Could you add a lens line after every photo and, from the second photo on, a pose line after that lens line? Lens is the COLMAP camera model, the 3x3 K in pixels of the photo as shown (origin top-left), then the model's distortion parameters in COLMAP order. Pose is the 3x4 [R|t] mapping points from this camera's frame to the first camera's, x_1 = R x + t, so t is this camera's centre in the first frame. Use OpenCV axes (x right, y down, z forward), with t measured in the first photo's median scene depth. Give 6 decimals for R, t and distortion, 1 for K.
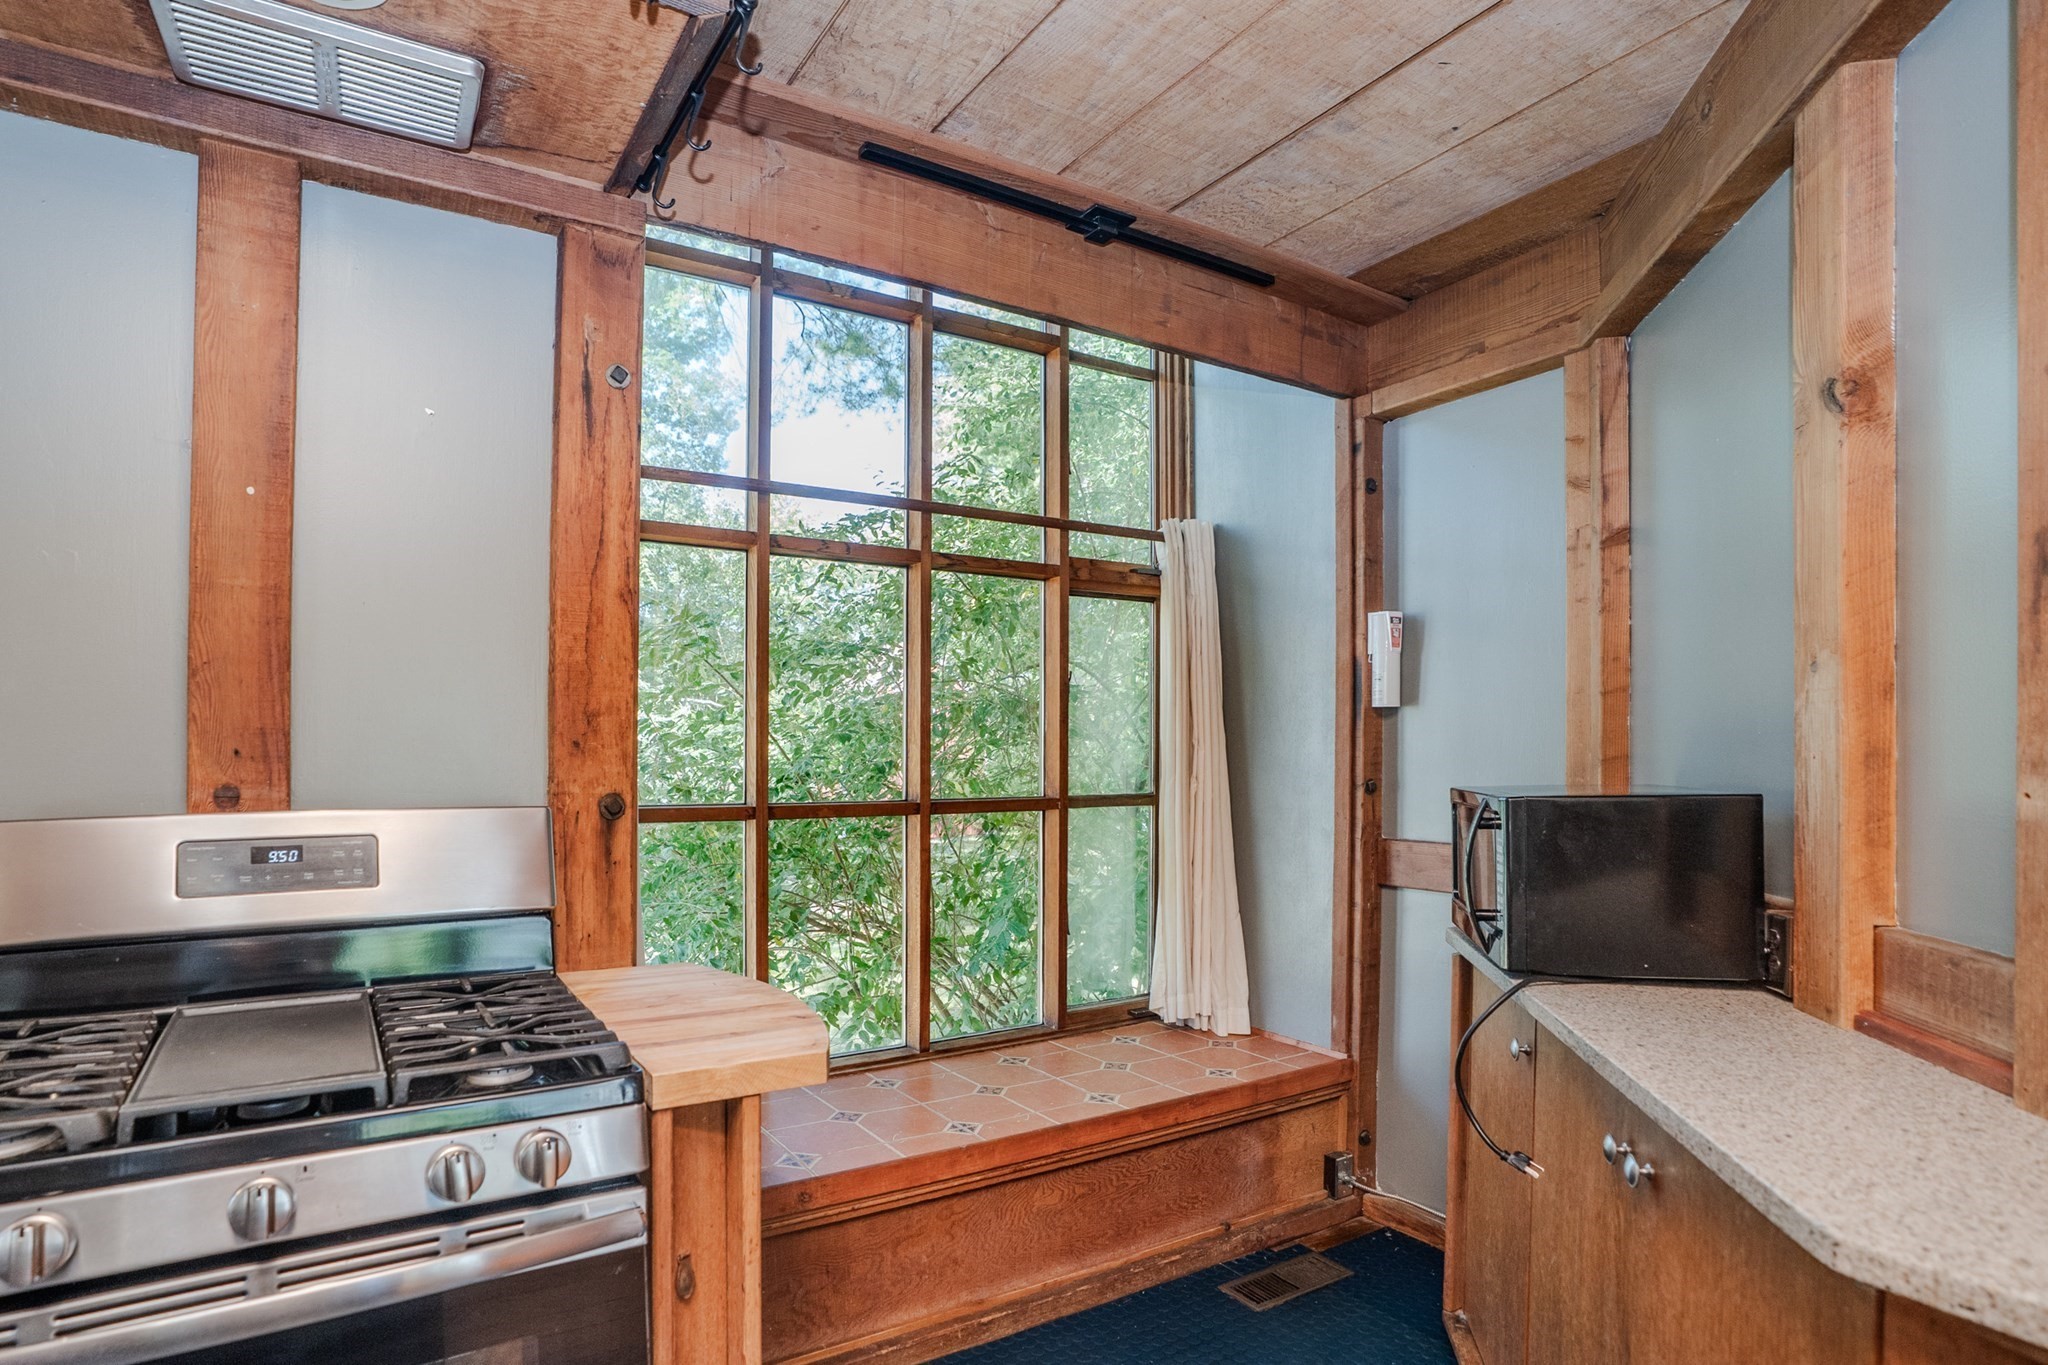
lens RADIAL K [[1085.7, 0, 1017.8], [0, 1085.7, 750.5], [0, 0, 1]] dist [-0.045150, 0.000198]
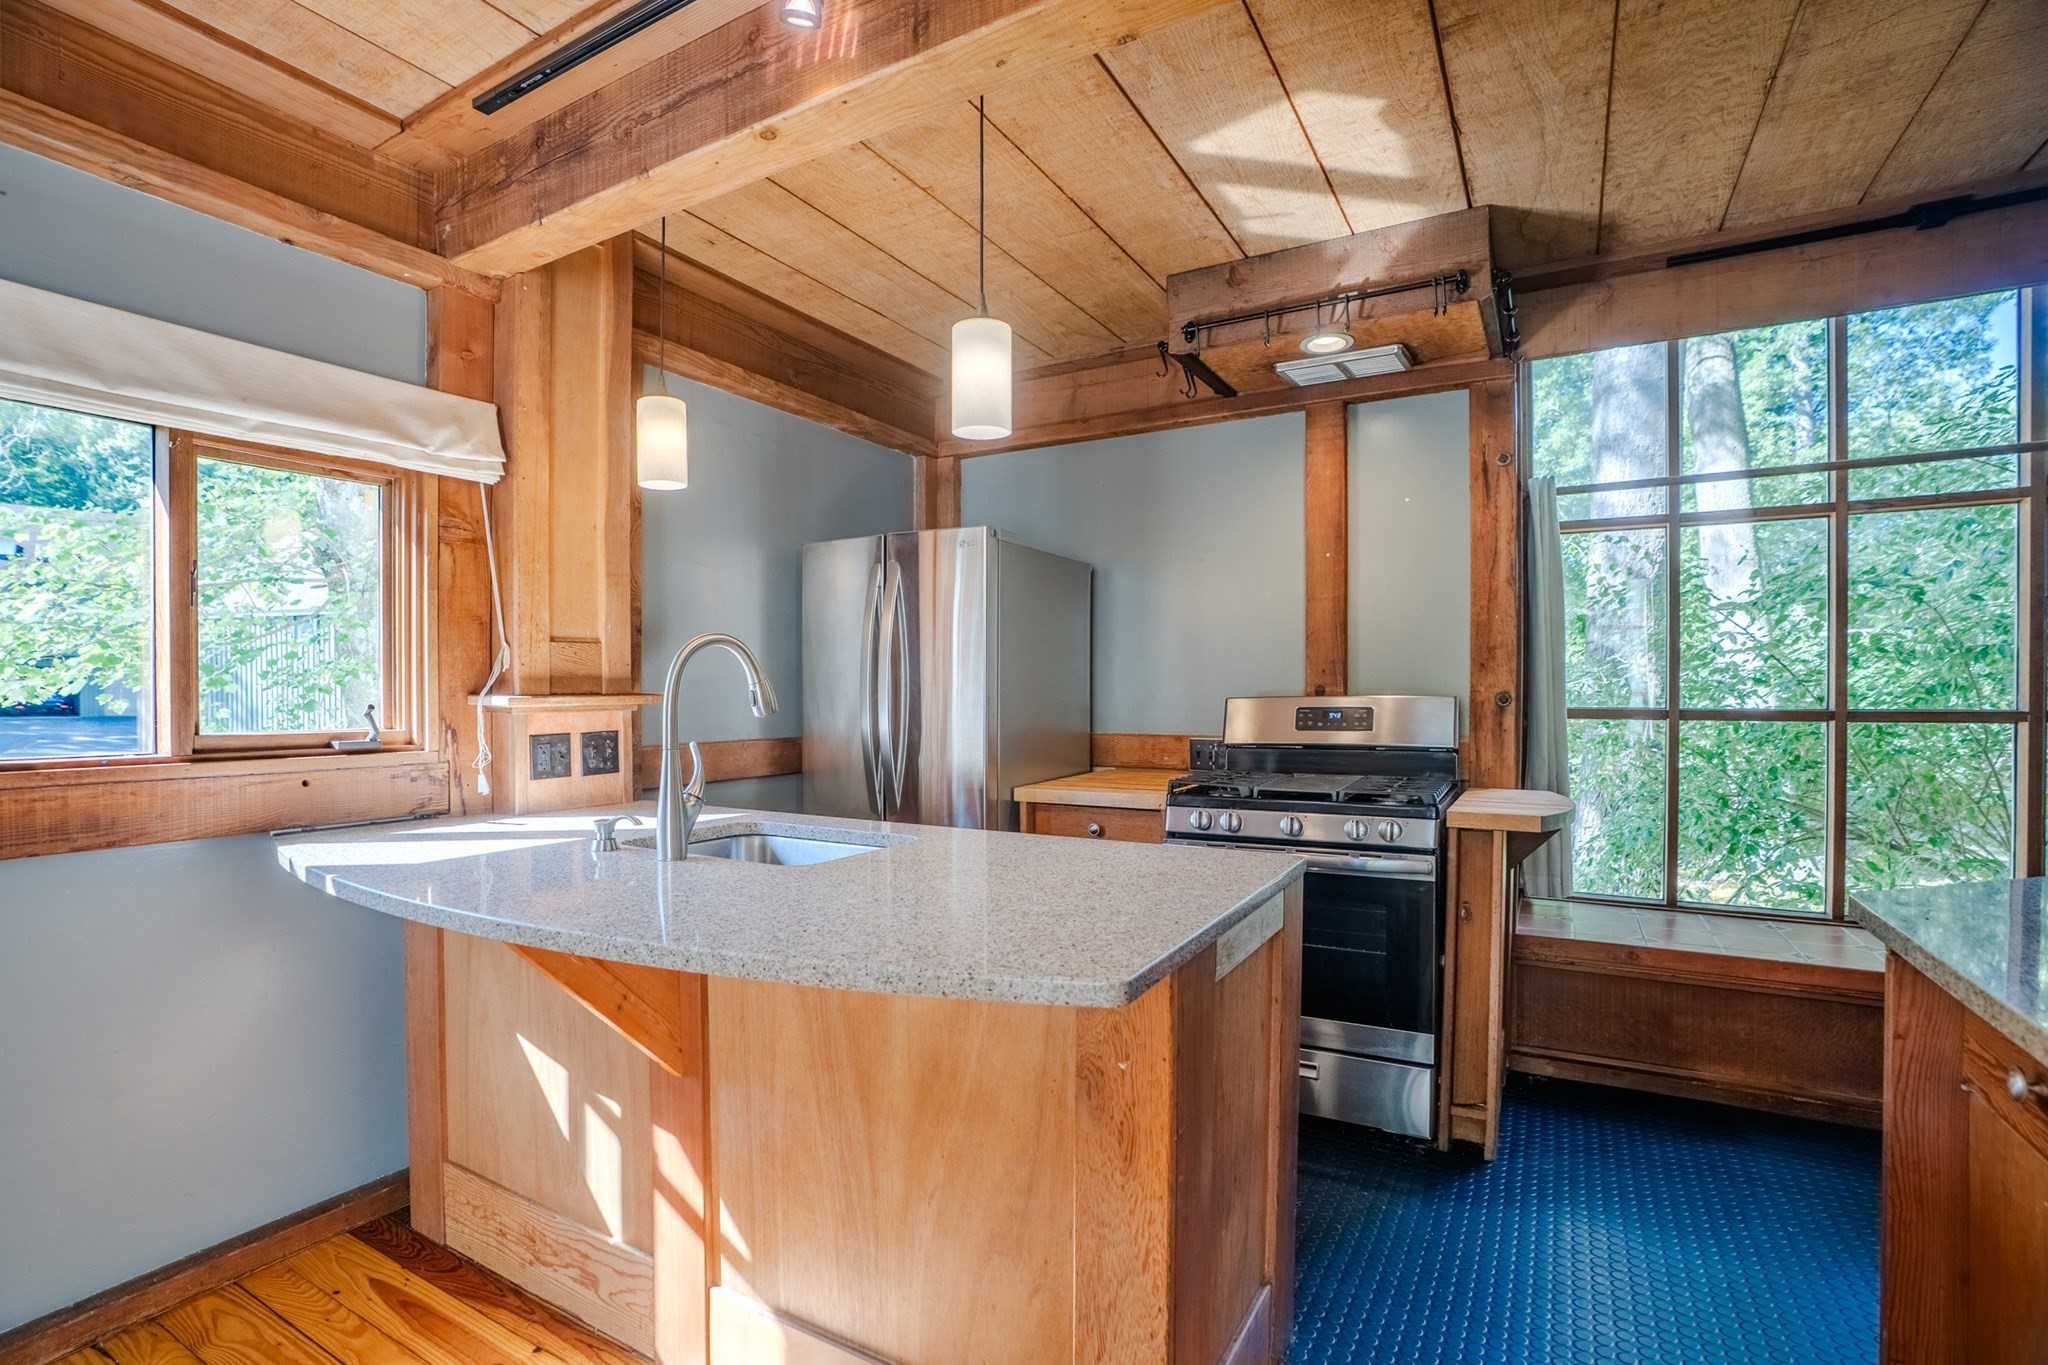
lens RADIAL K [[948.5, 0, 1024.0], [0, 948.5, 682.5], [0, 0, 1]] dist [-0.038607, 0.000683]
pose [[0.468201, -0.004978, -0.883608, 0.644875], [0.002049, 0.999988, -0.004548, 0.030336], [0.883620, 0.000319, 0.468205, -0.447681]]
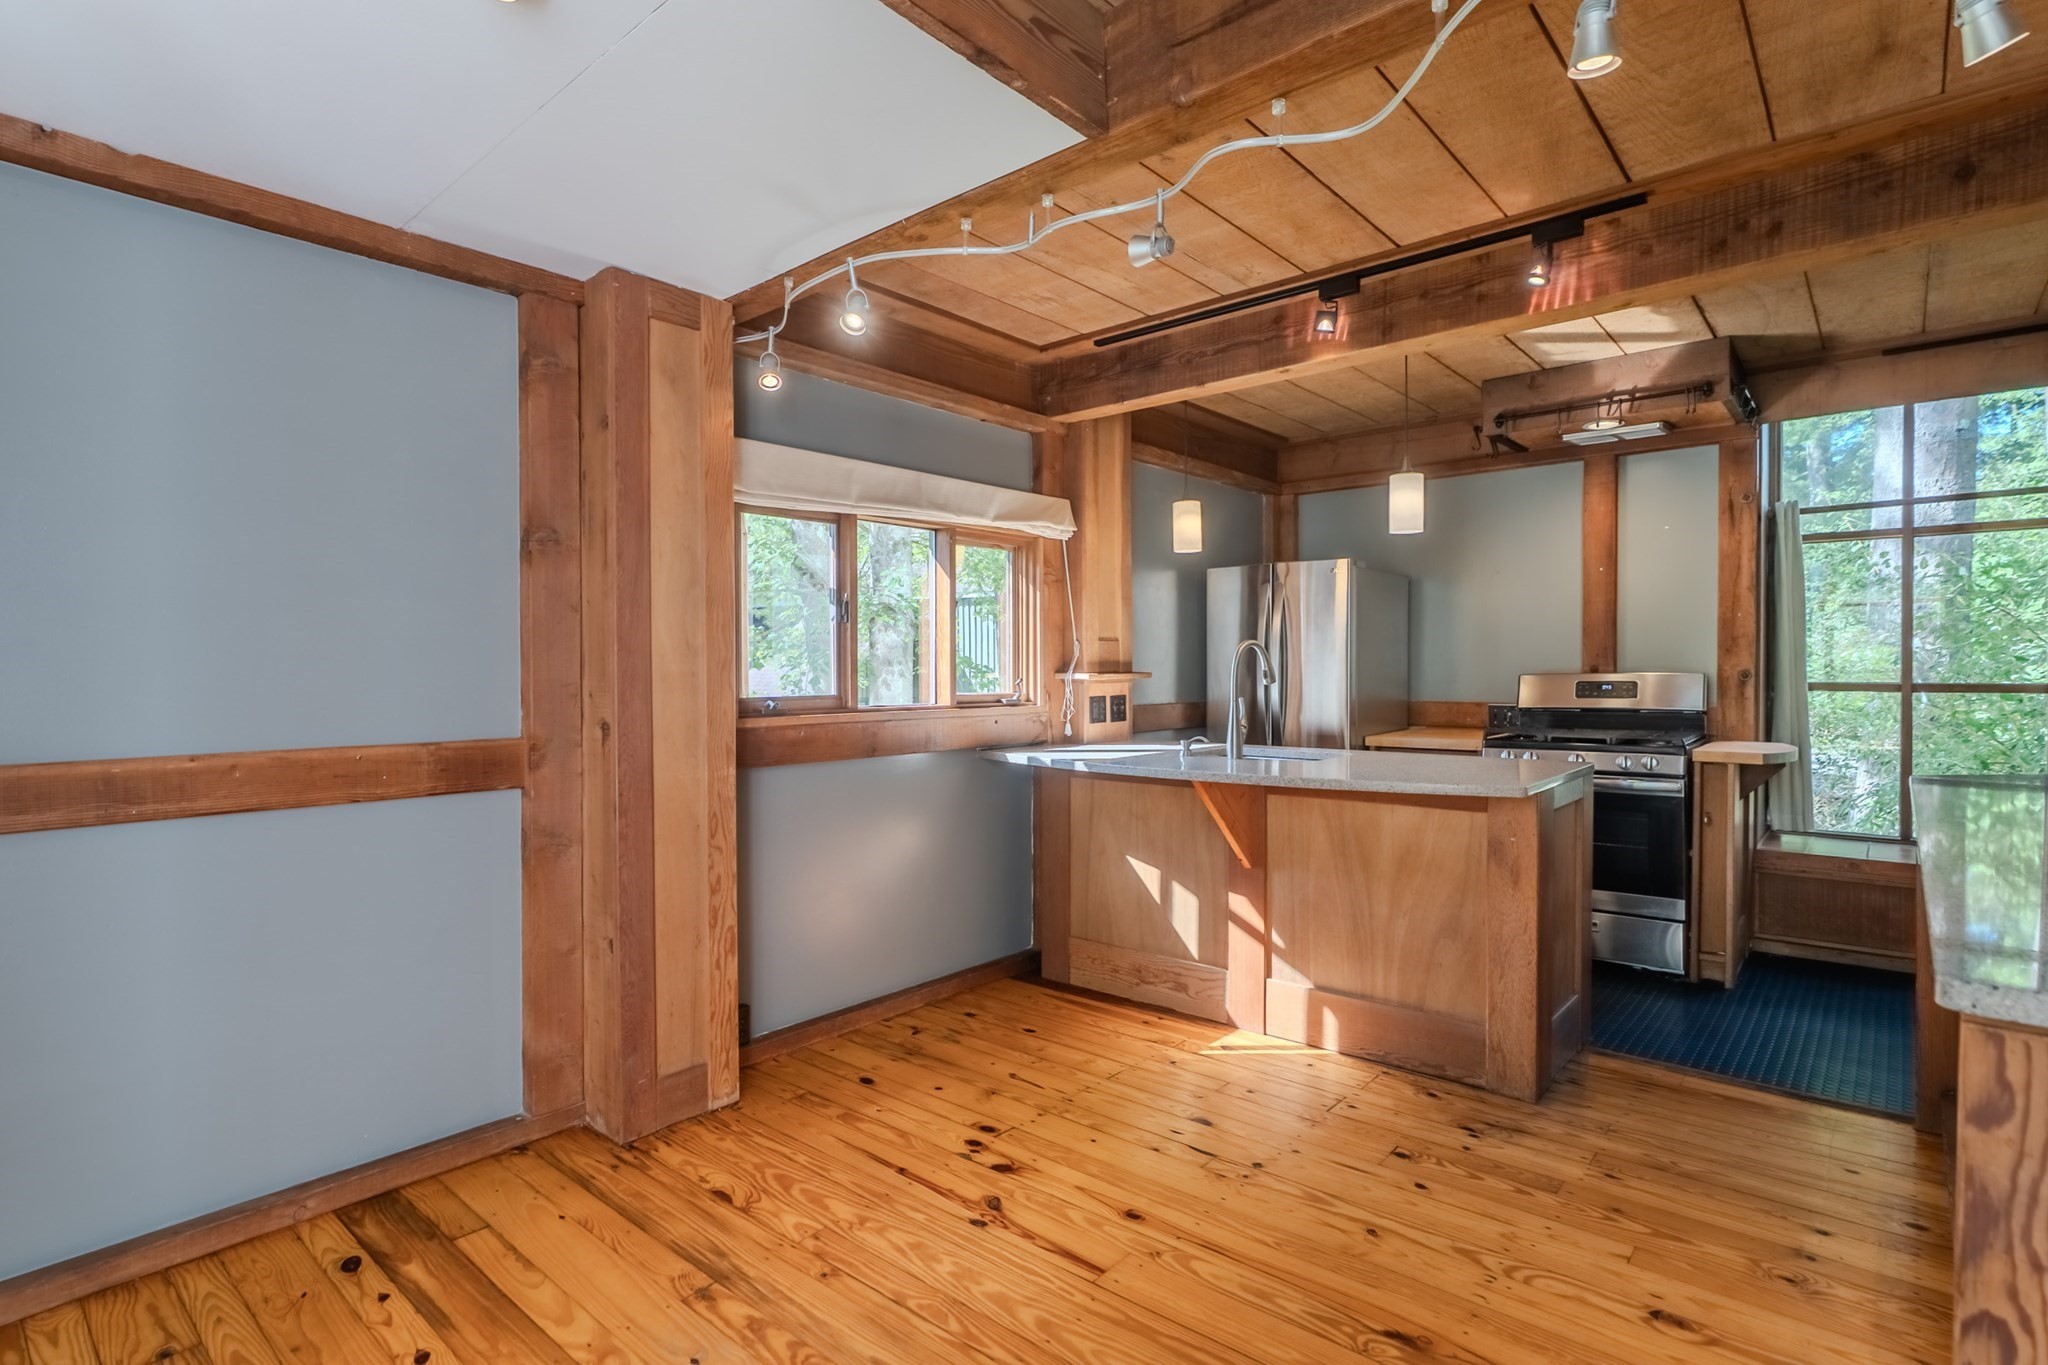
lens RADIAL K [[1035.6, 0, 1018.9], [0, 1035.6, 668.3], [0, 0, 1]] dist [0.006259, 0.000064]
pose [[0.297946, 0.001465, -0.954582, 1.404430], [0.004550, 0.999985, 0.002955, 0.022497], [0.954572, -0.005223, 0.297935, -1.292494]]
